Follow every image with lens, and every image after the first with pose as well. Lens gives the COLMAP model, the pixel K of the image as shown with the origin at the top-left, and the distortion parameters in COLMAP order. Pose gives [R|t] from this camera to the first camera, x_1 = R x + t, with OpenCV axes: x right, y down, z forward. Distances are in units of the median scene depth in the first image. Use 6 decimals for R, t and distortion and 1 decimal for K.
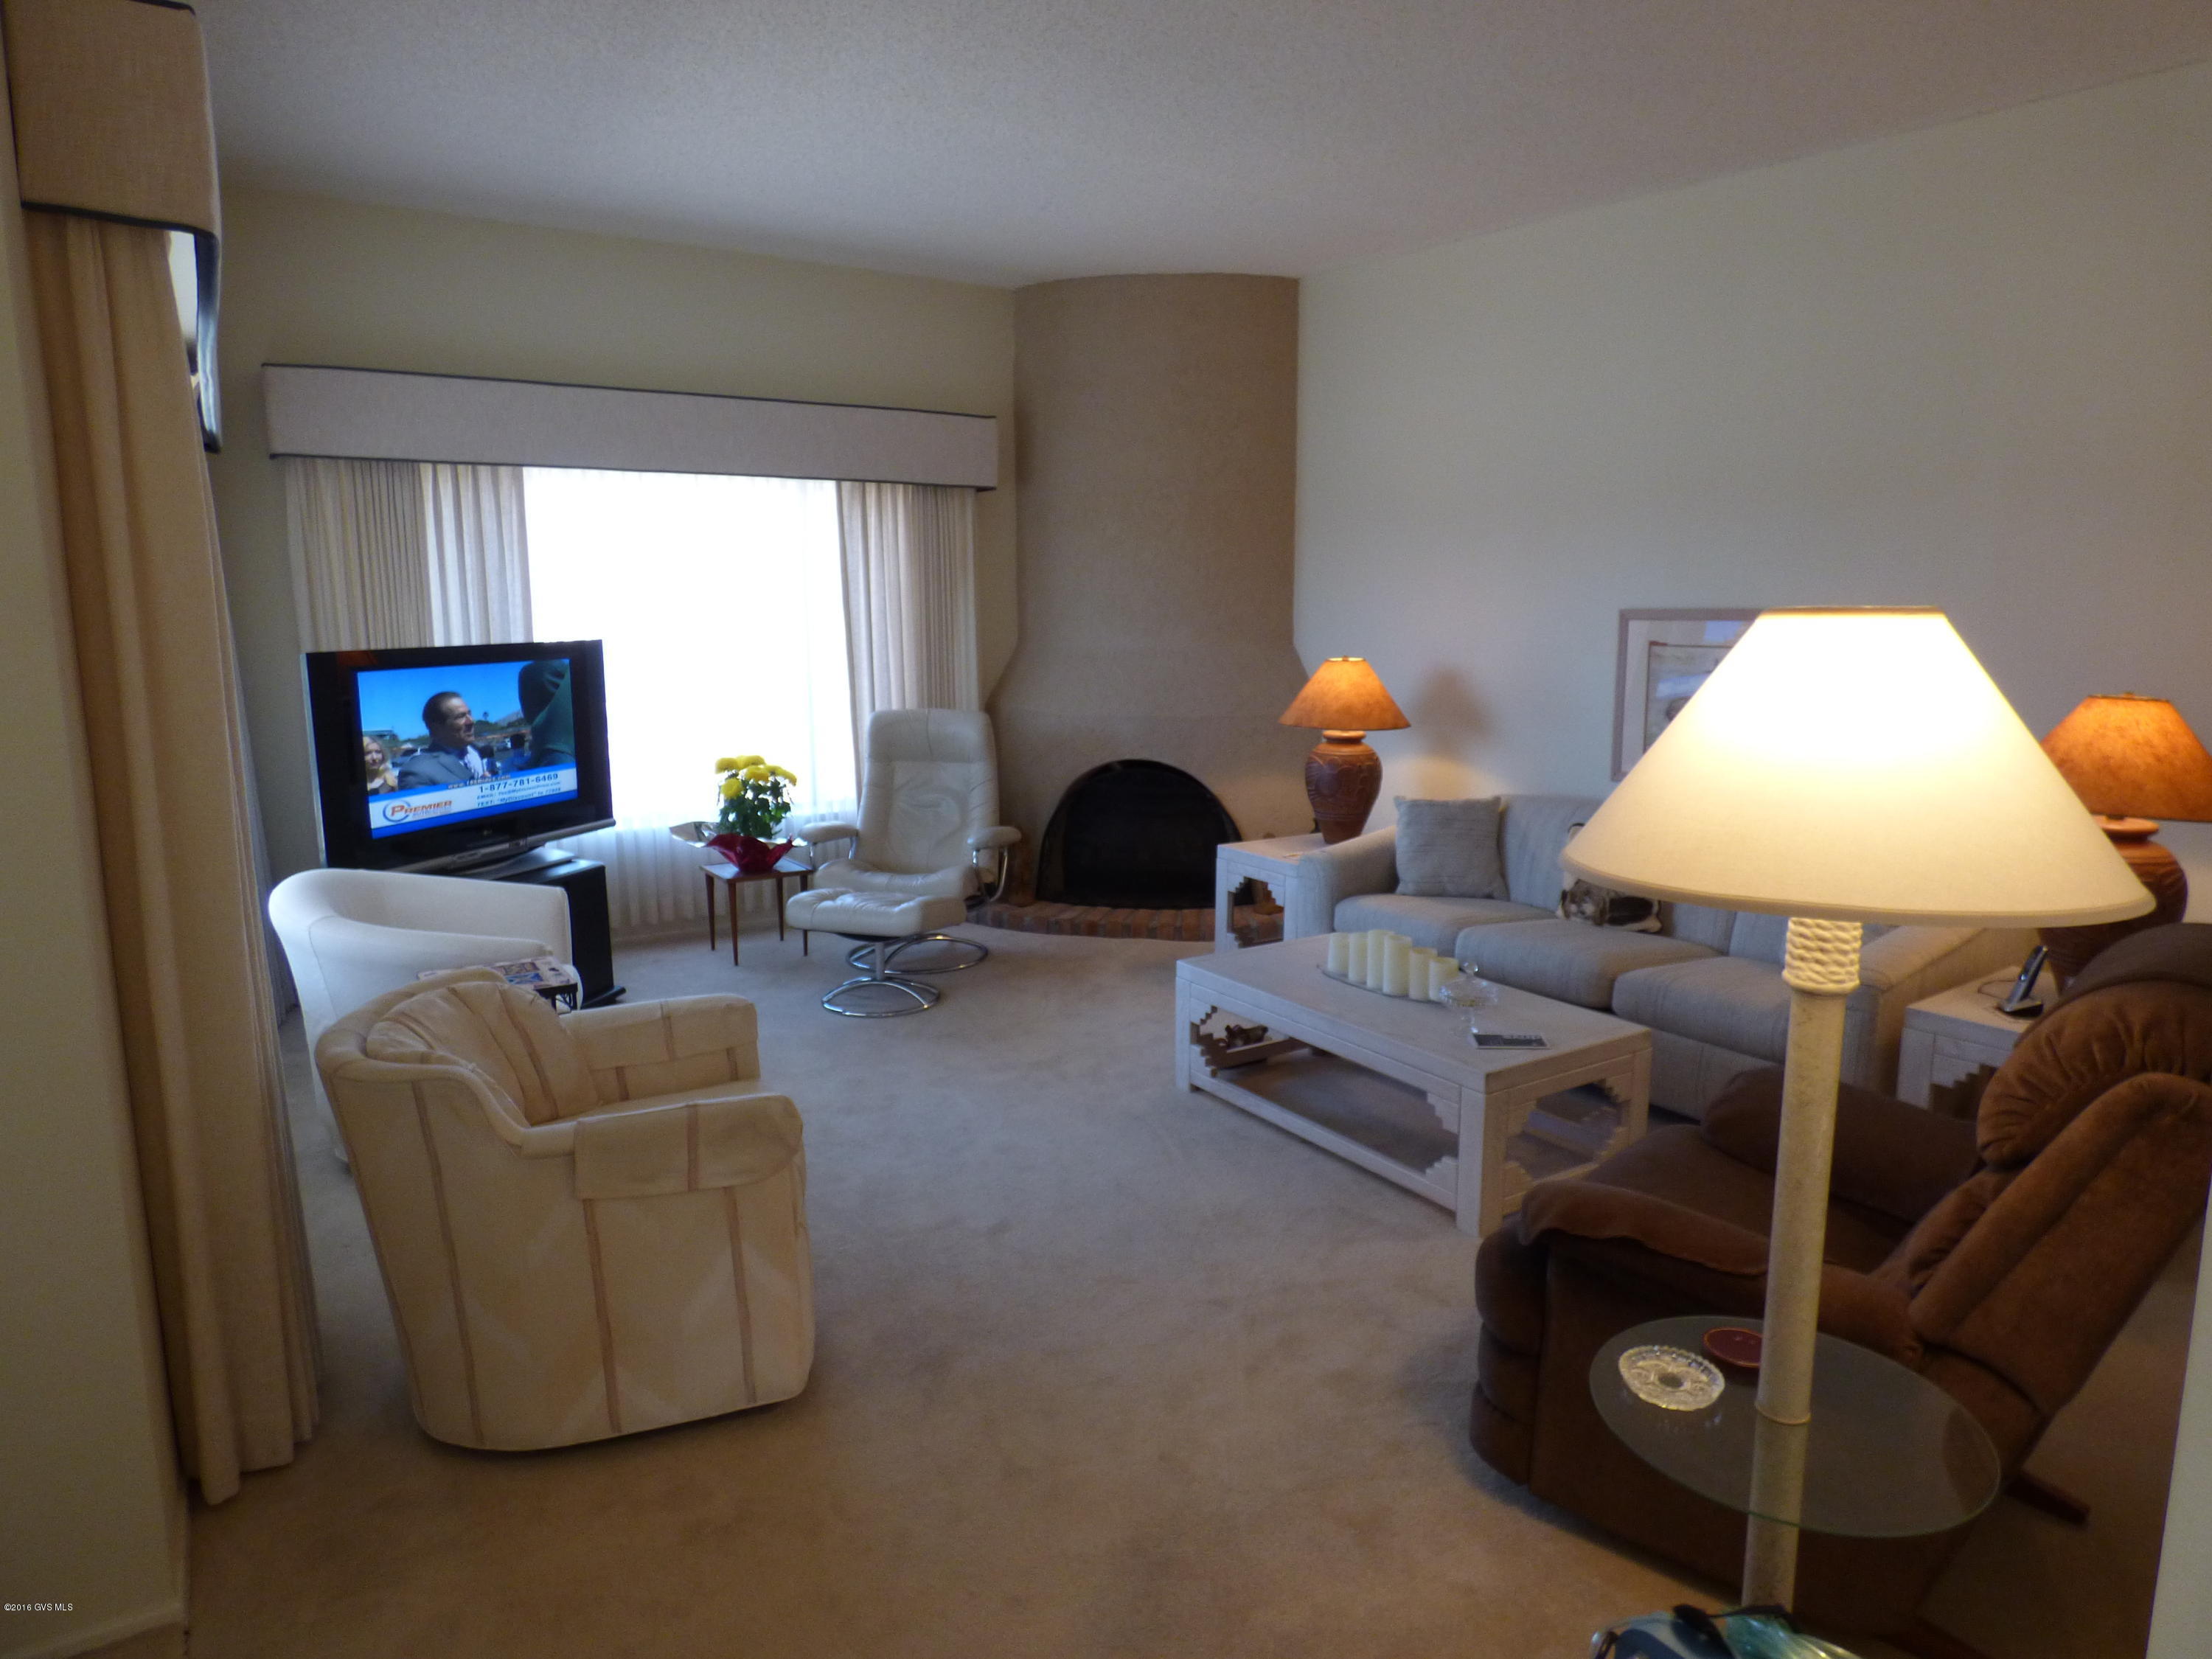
lens RADIAL K [[1309.0, 0, 1123.1], [0, 1309.0, 822.3], [0, 0, 1]] dist [-0.024870, -0.000942]
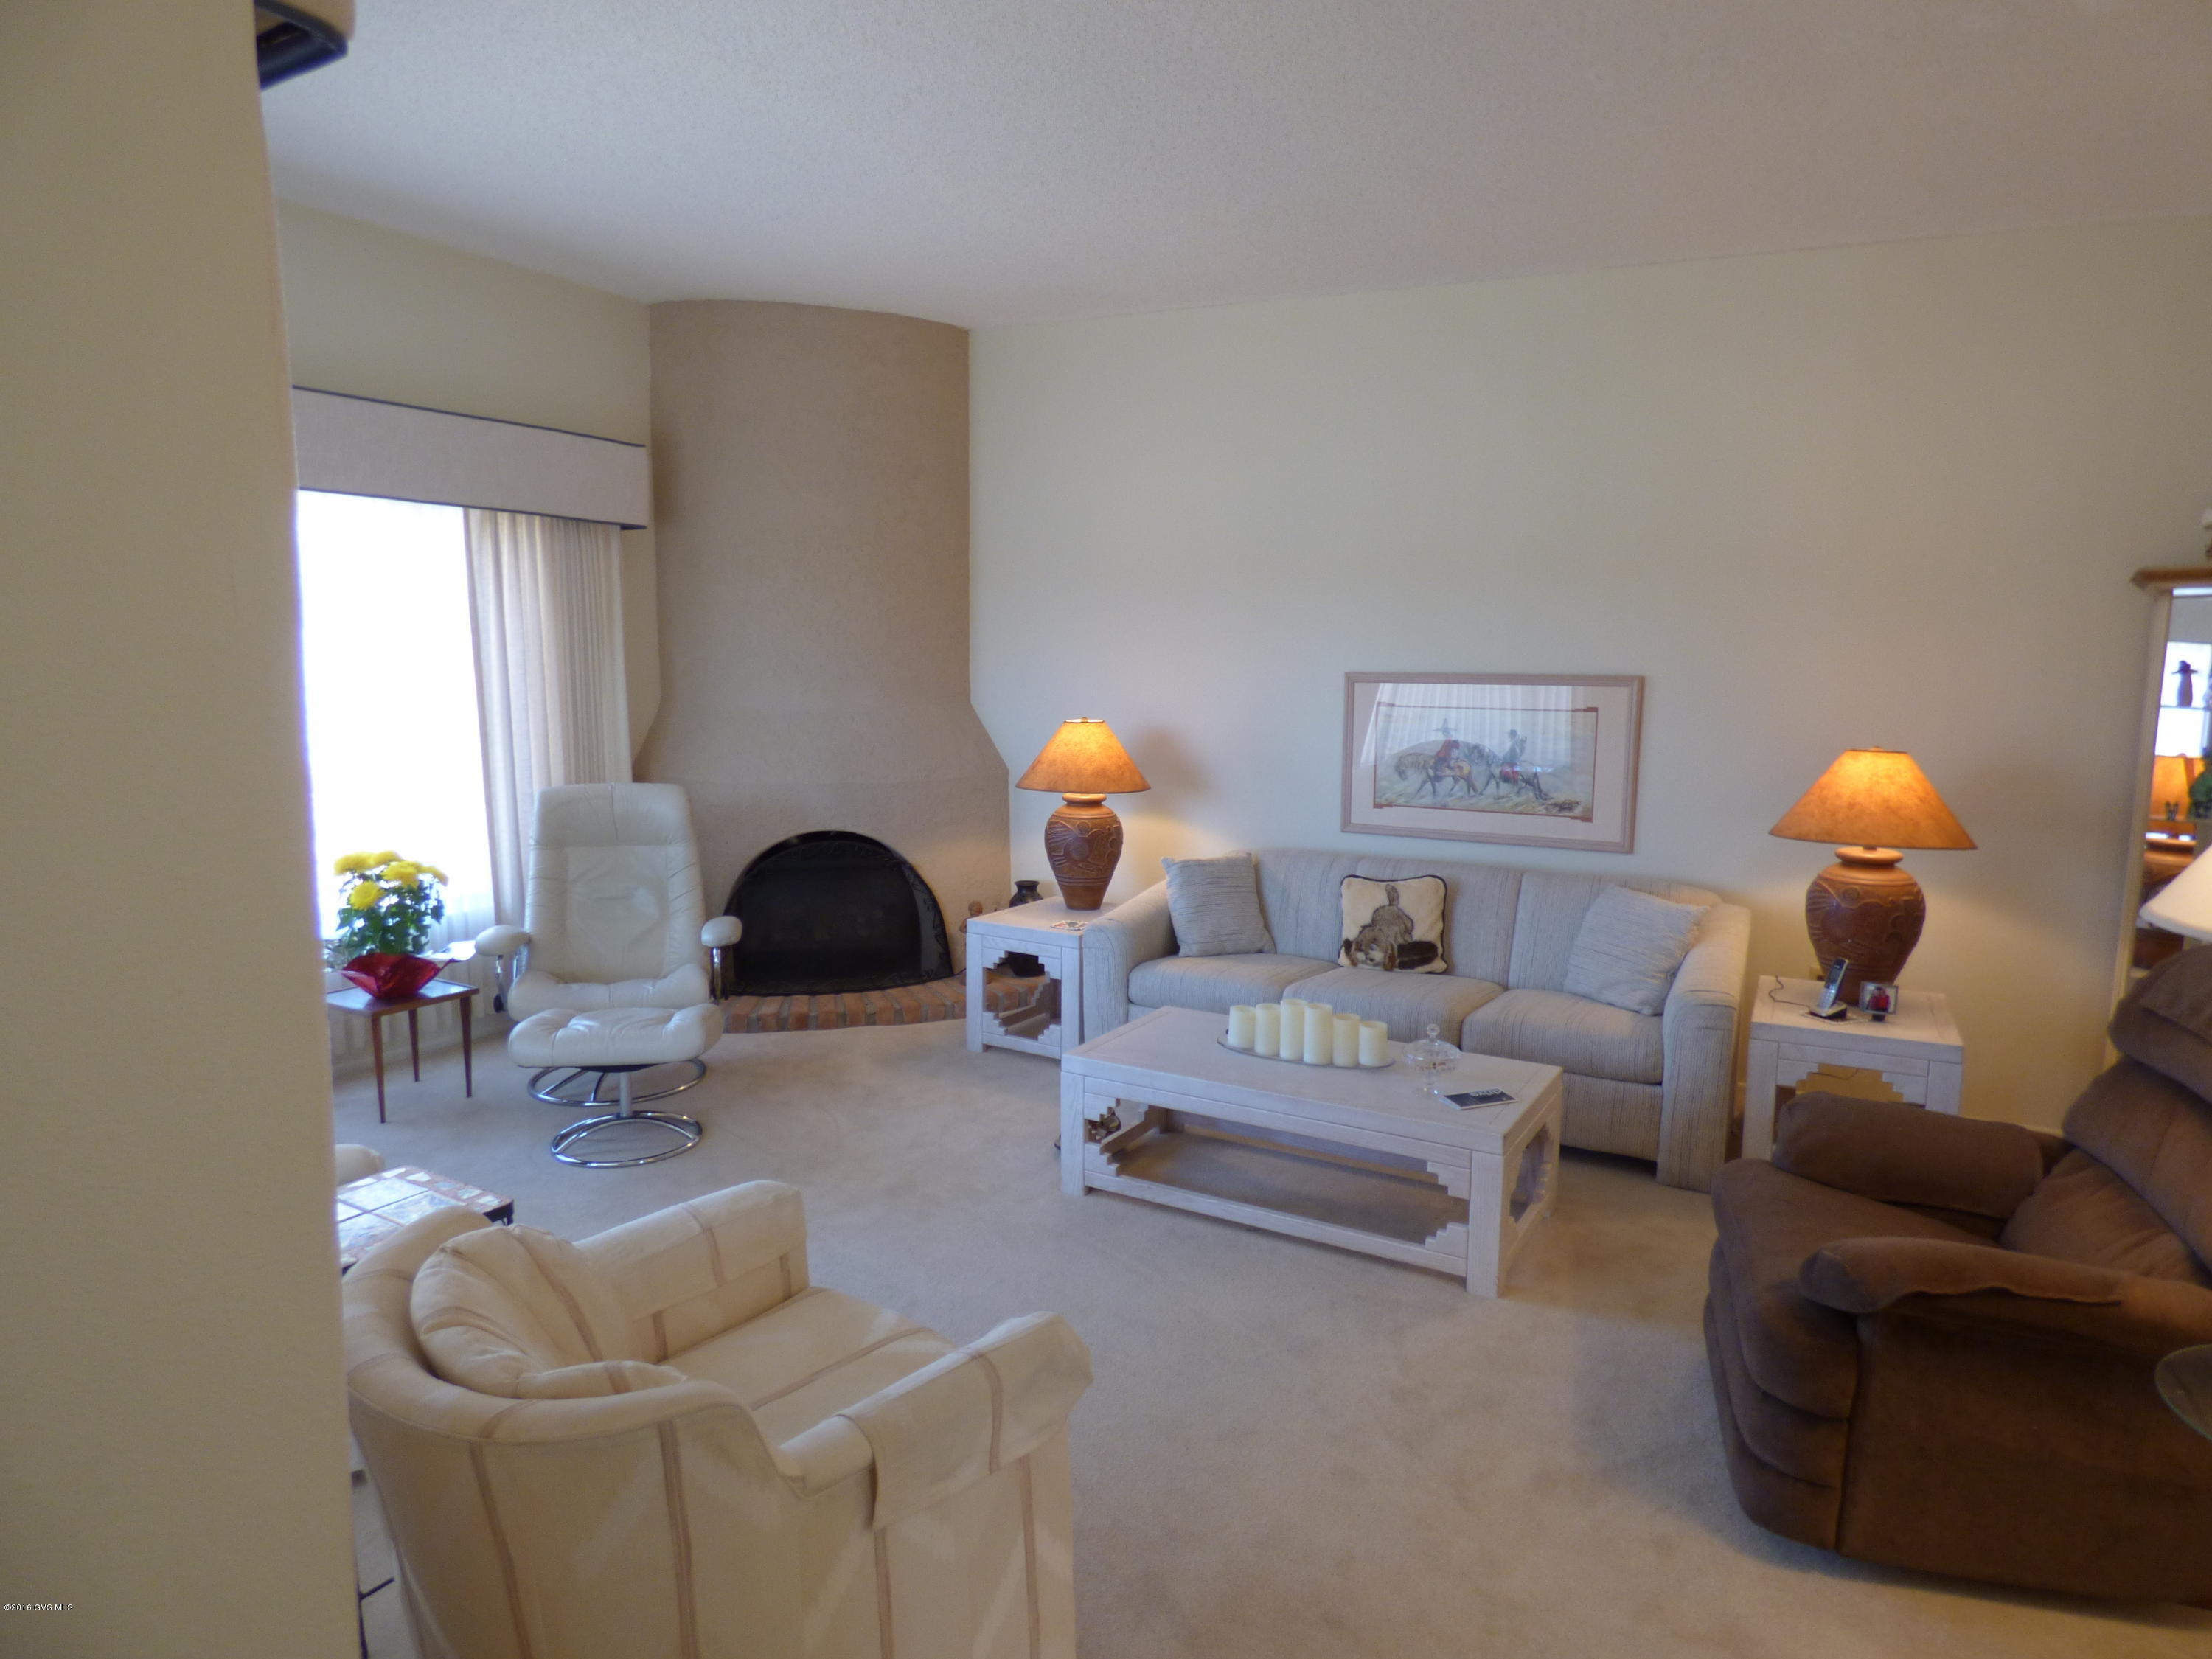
lens RADIAL K [[1276.5, 0, 1086.0], [0, 1276.5, 831.6], [0, 0, 1]] dist [-0.005916, -0.000733]
pose [[0.901585, -0.047351, 0.430003, -0.237994], [0.059779, 0.998092, -0.015431, -0.025986], [-0.428452, 0.039617, 0.902696, 0.132445]]
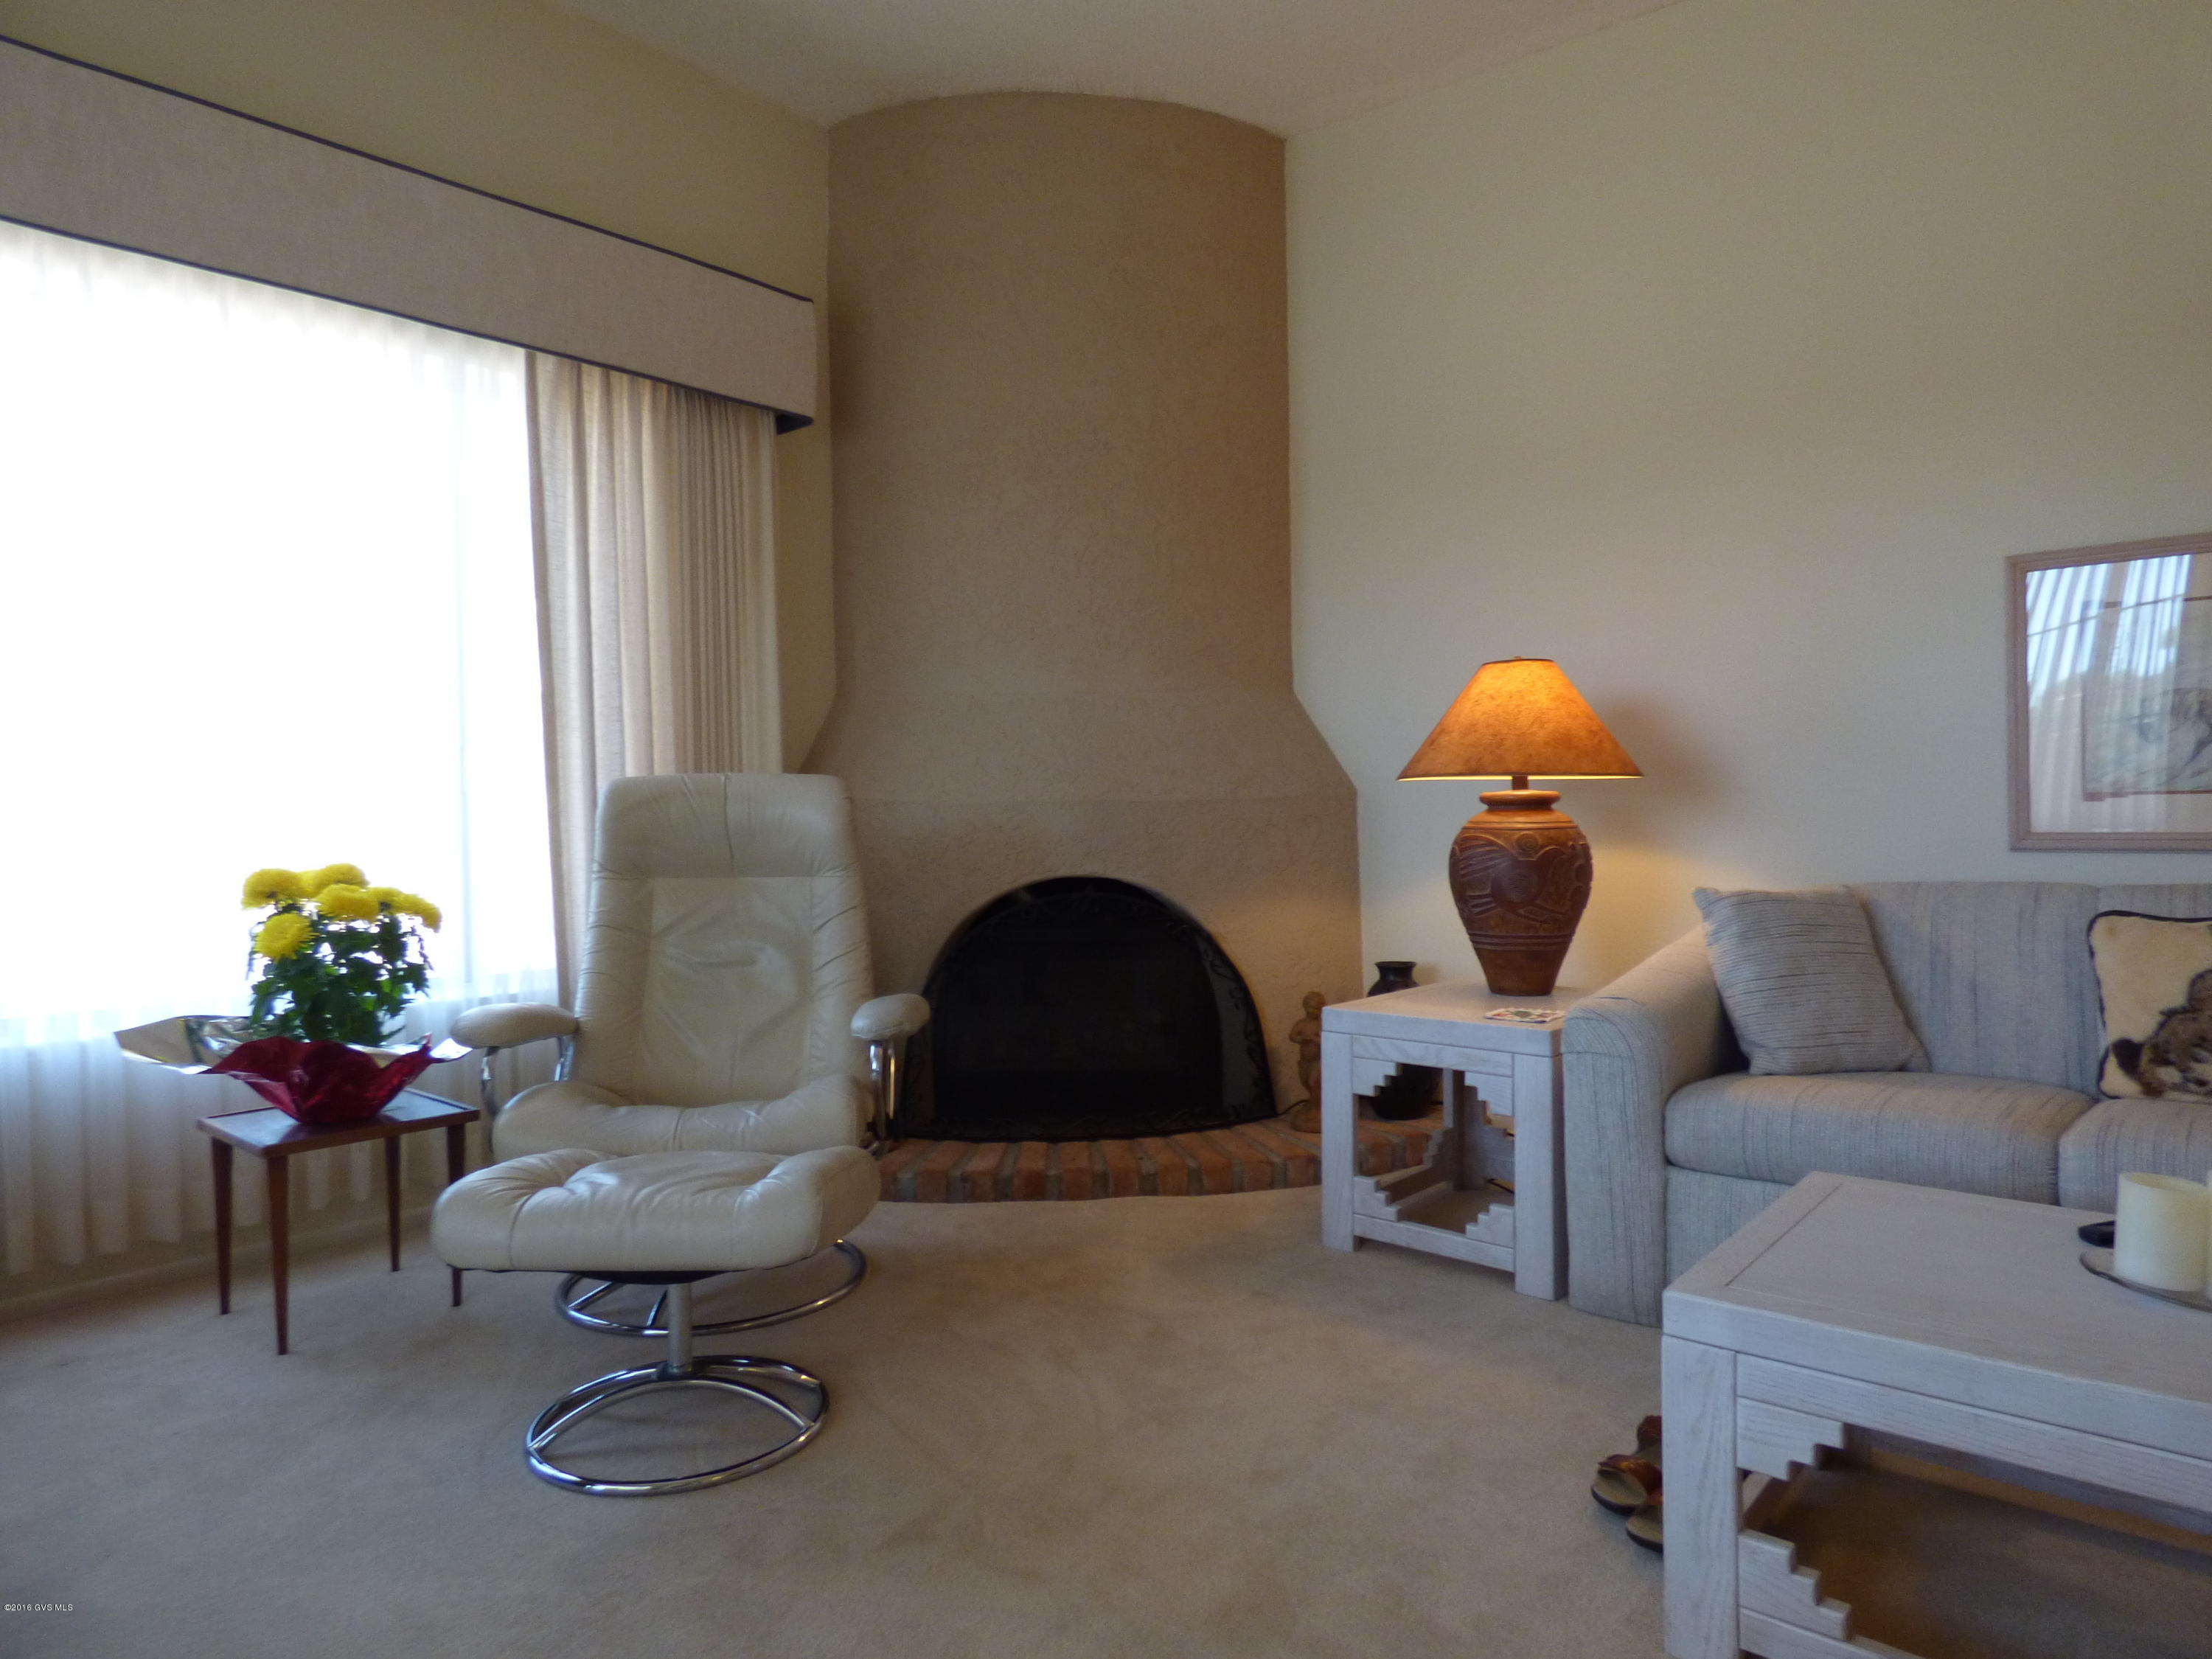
lens RADIAL K [[1310.6, 0, 1106.0], [0, 1310.6, 829.5], [0, 0, 1]] dist [-0.015761, 0.000874]
pose [[0.963421, -0.015746, 0.267531, -0.148965], [0.056025, 0.988049, -0.143601, 0.017131], [-0.262073, 0.153337, 0.952788, 0.502145]]
